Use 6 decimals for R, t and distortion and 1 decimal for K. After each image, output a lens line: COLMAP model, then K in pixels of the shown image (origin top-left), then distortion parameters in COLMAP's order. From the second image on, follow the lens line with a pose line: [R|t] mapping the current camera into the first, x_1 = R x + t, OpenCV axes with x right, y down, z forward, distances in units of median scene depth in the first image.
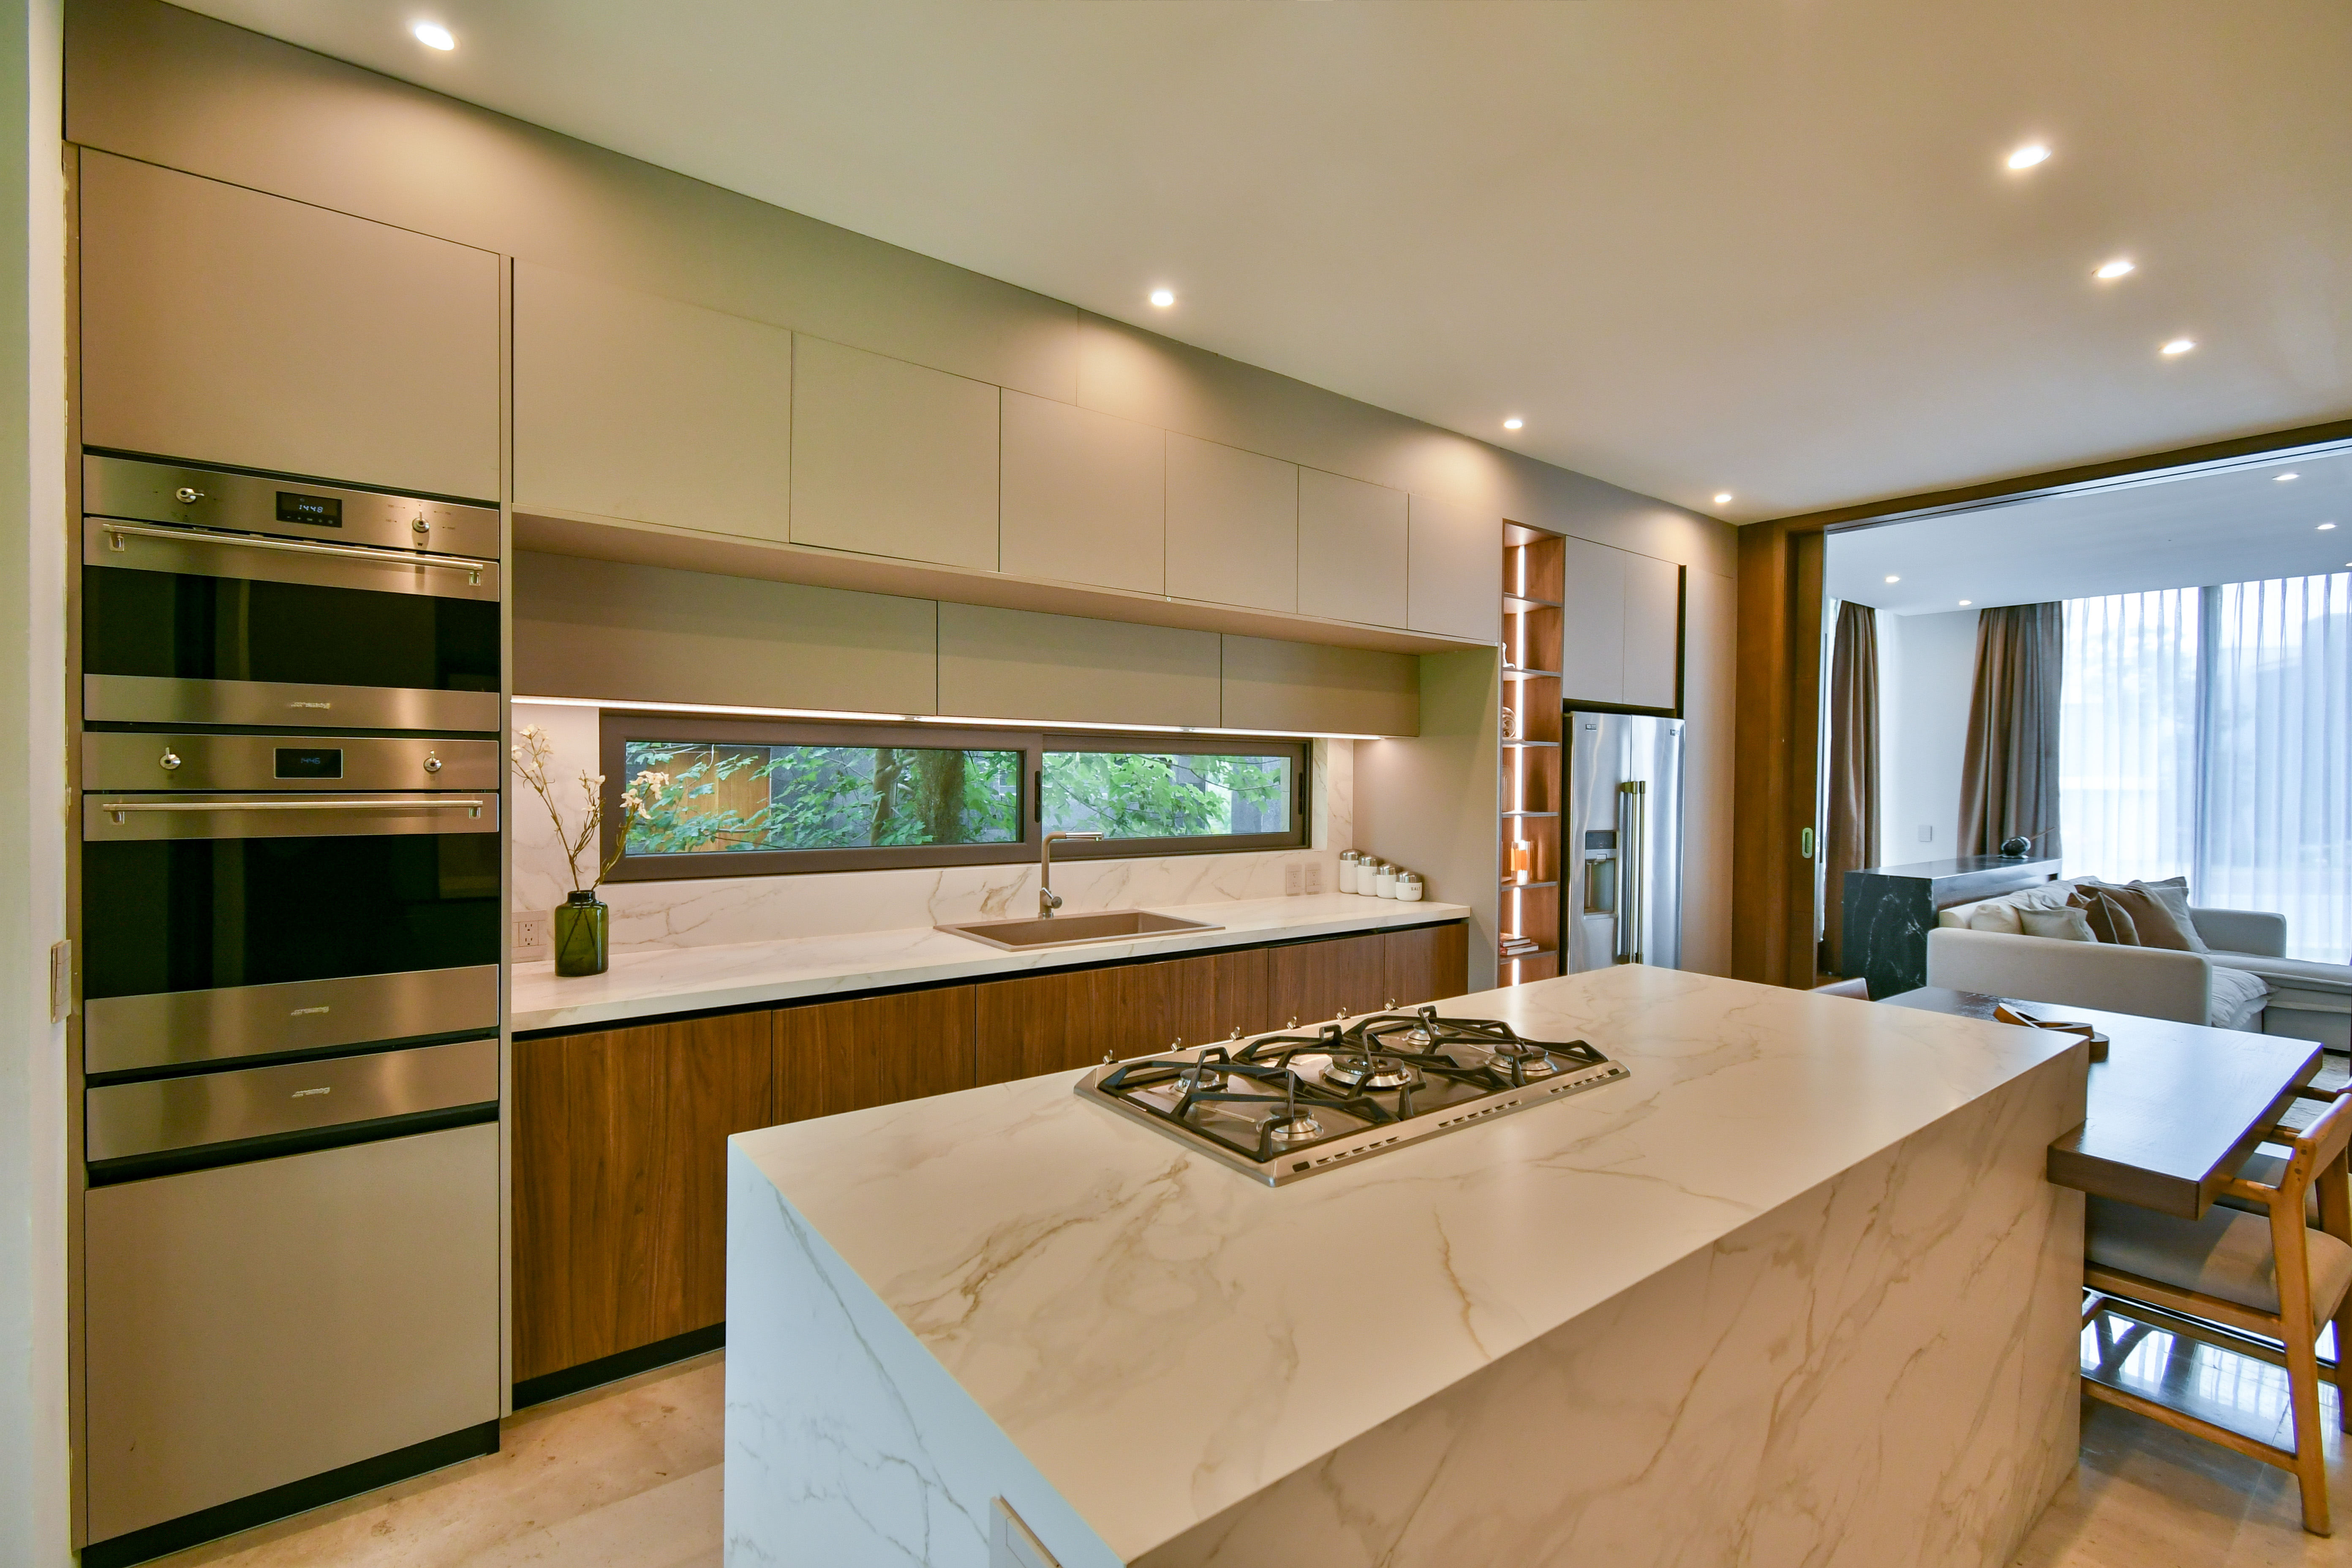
lens RADIAL K [[1046.5, 0, 1182.0], [0, 1046.5, 783.3], [0, 0, 1]] dist [0.009323, -0.003872]
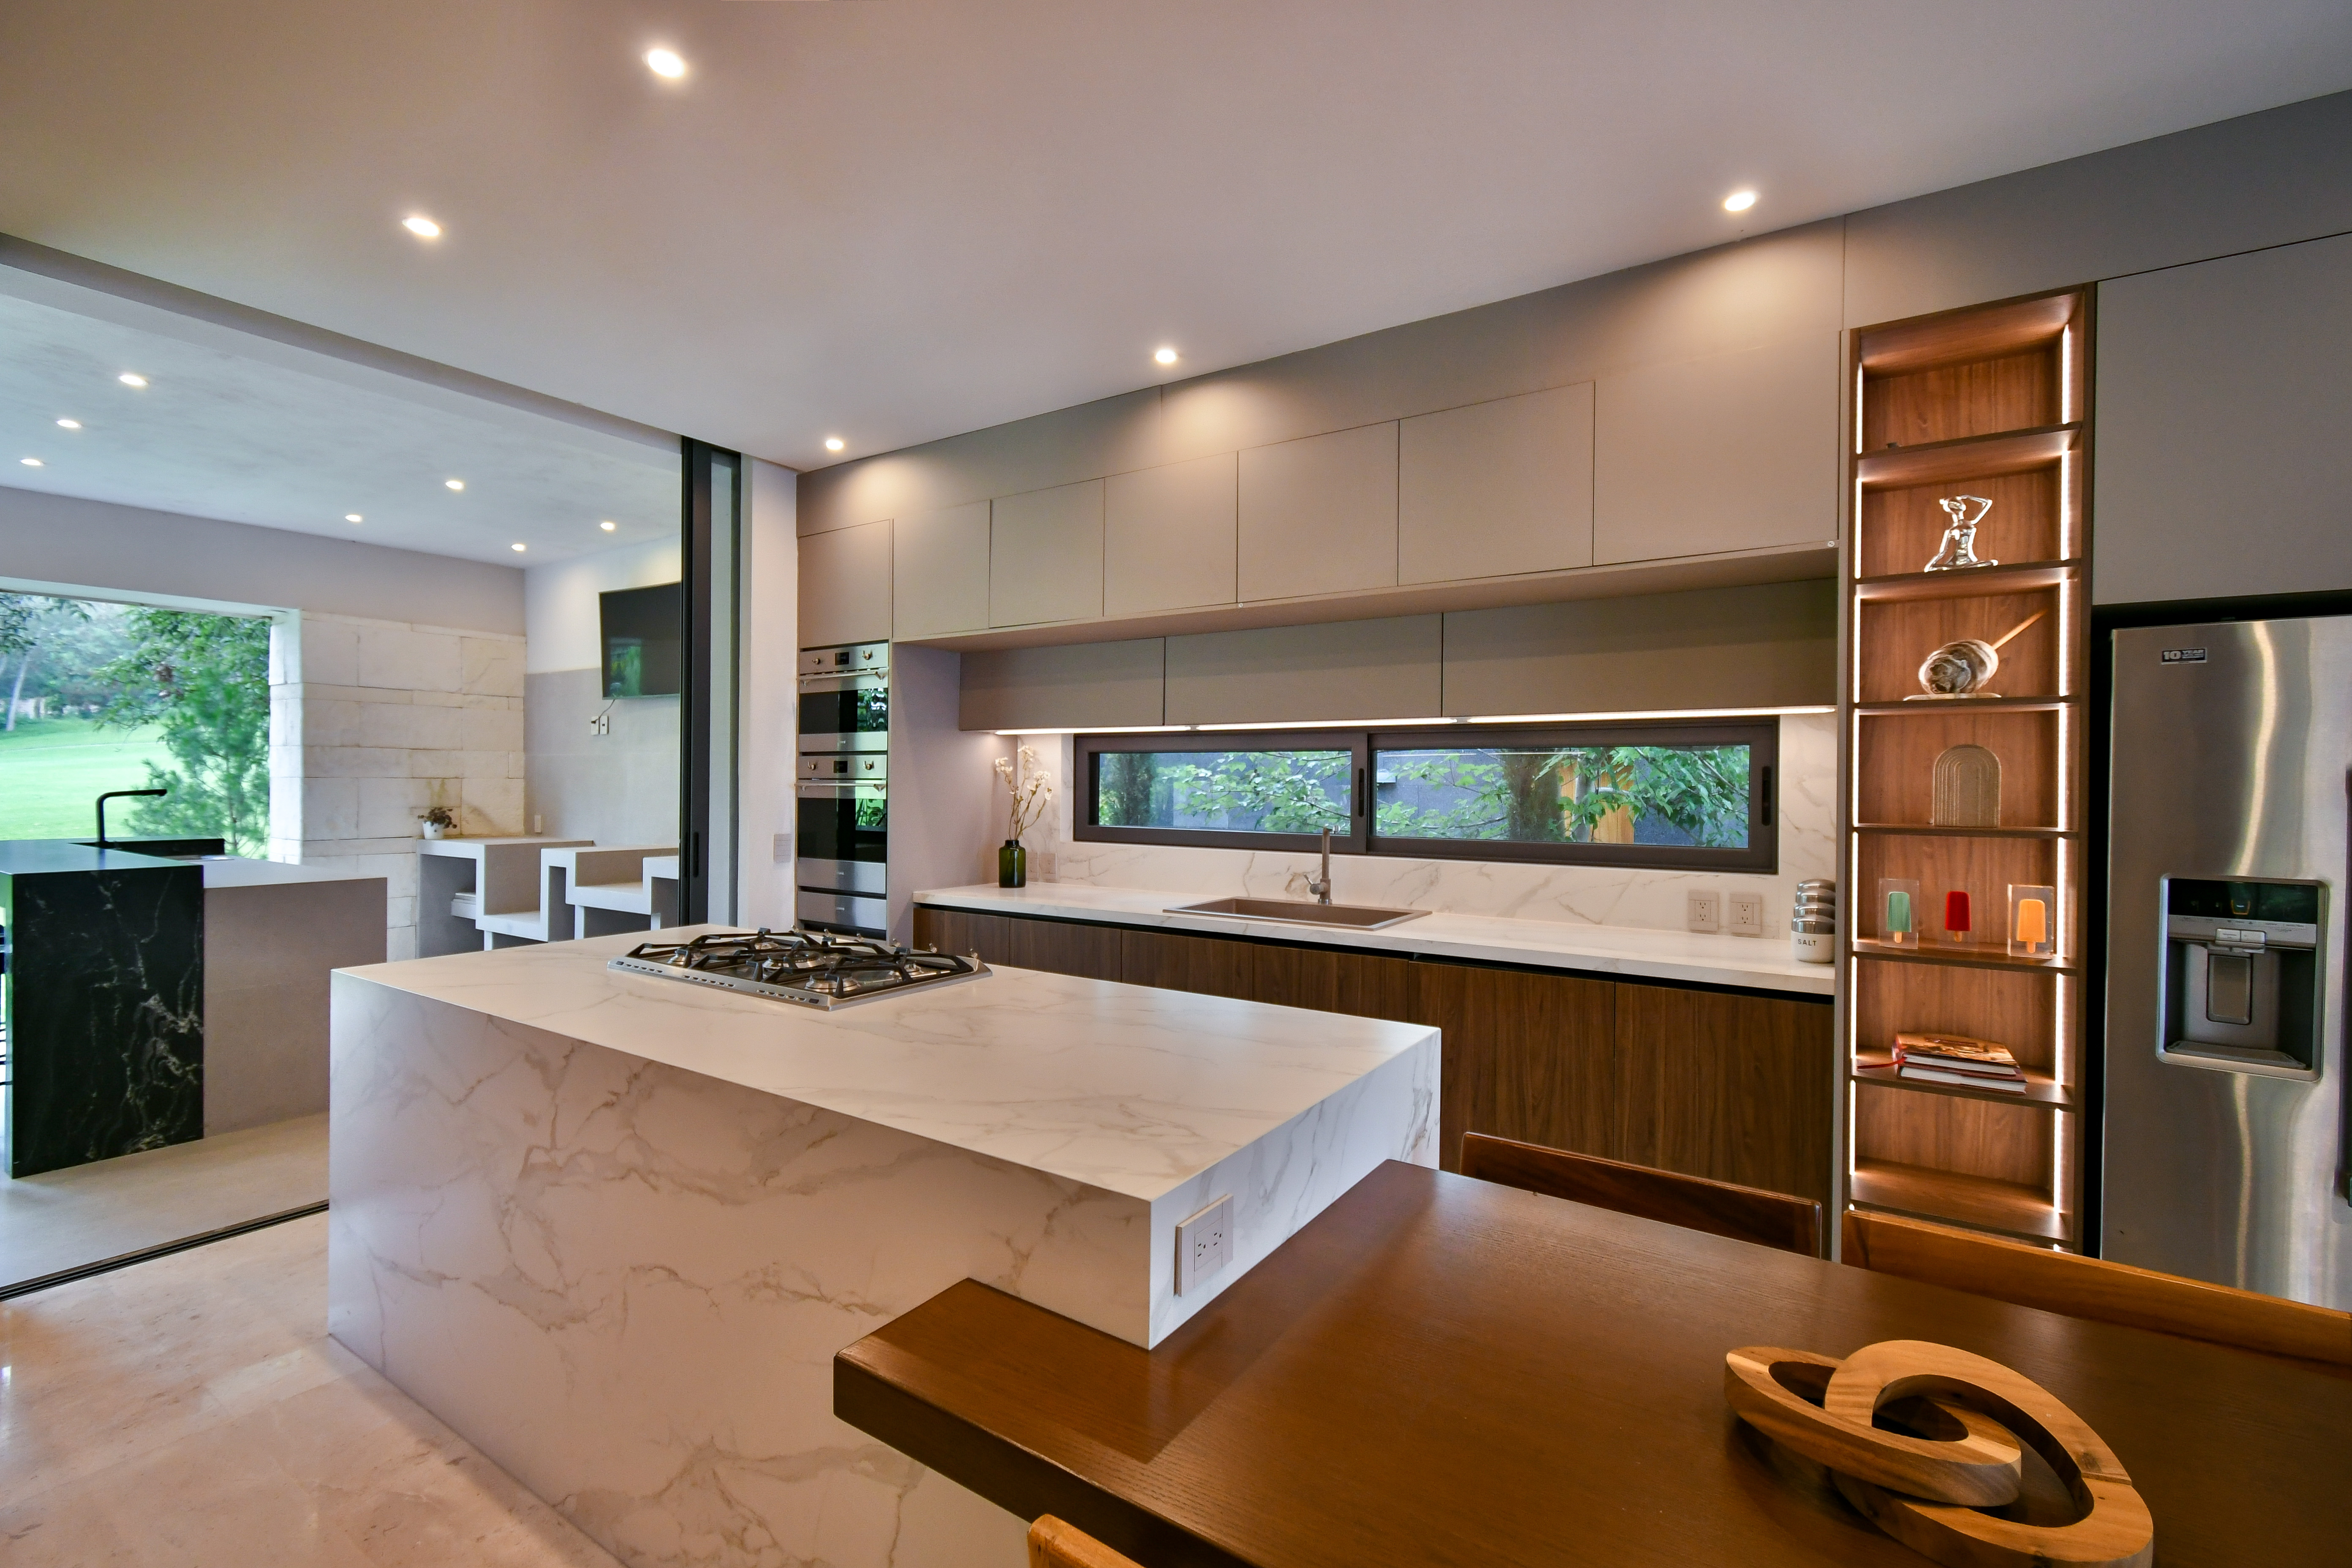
lens RADIAL K [[1046.5, 0, 1173.7], [0, 1046.5, 788.0], [0, 0, 1]] dist [0.009323, -0.003872]
pose [[0.316341, -0.000279, -0.948645, 0.958118], [-0.011020, 0.999931, -0.003969, 0.017033], [0.948581, 0.011709, 0.316316, 0.575473]]
